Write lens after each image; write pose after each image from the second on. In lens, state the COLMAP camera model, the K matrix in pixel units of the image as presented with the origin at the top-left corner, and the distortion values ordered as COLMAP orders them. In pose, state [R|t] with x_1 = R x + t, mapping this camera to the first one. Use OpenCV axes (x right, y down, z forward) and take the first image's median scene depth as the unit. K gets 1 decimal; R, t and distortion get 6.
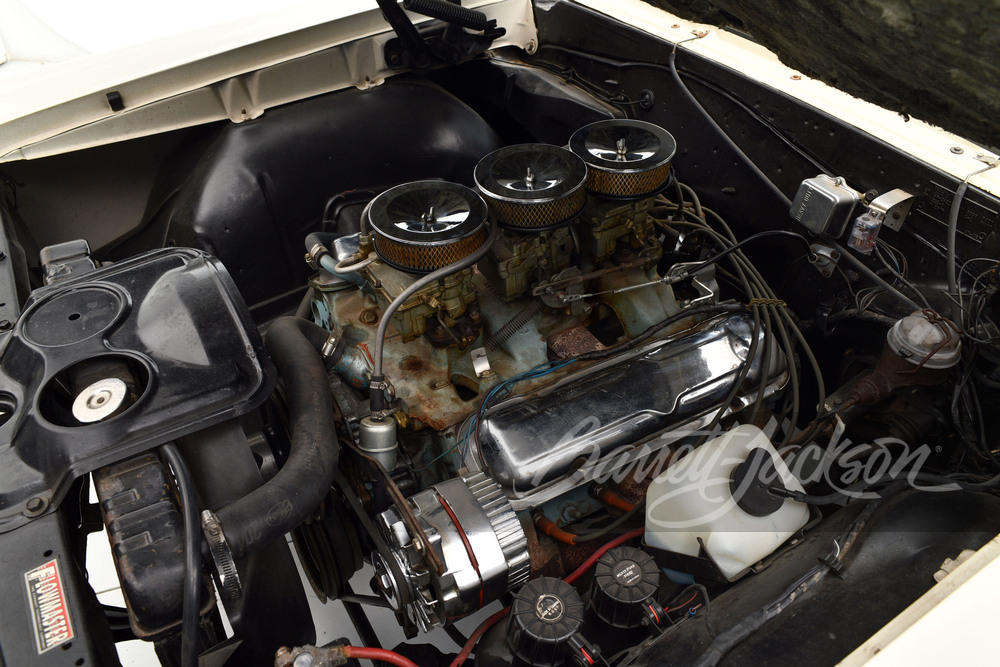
lens RADIAL K [[825.7, 0, 500.0], [0, 825.7, 333.5], [0, 0, 1]] dist [-0.112767, 0.117265]
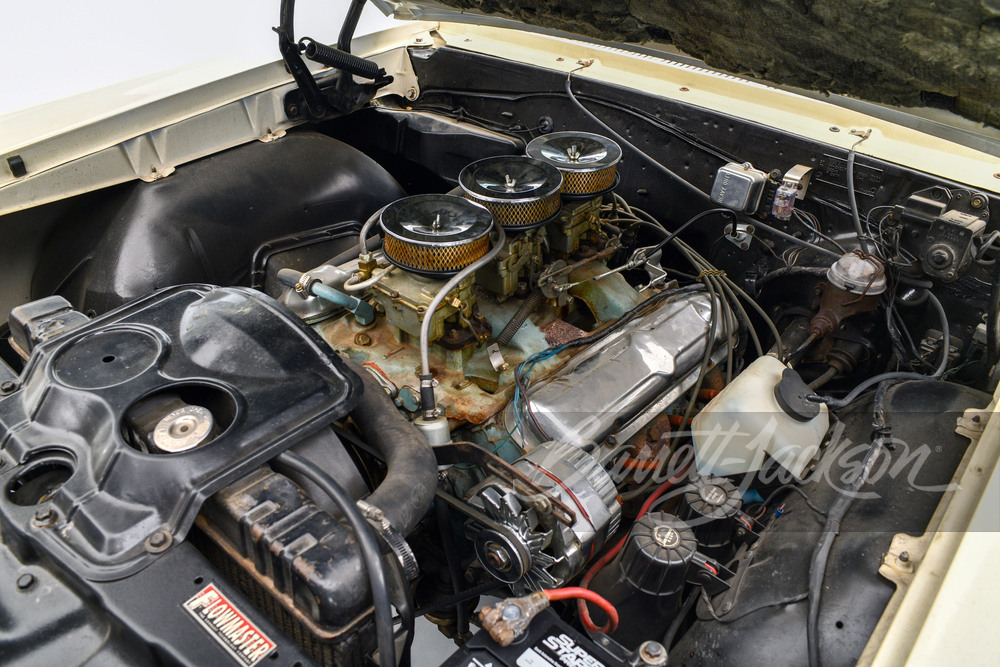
lens RADIAL K [[825.7, 0, 500.0], [0, 825.7, 333.5], [0, 0, 1]] dist [-0.112767, 0.117265]
pose [[0.946862, -0.143269, 0.287969, -0.299307], [0.171858, 0.982151, -0.076444, 0.081037], [-0.271877, 0.121871, 0.954584, -0.011092]]
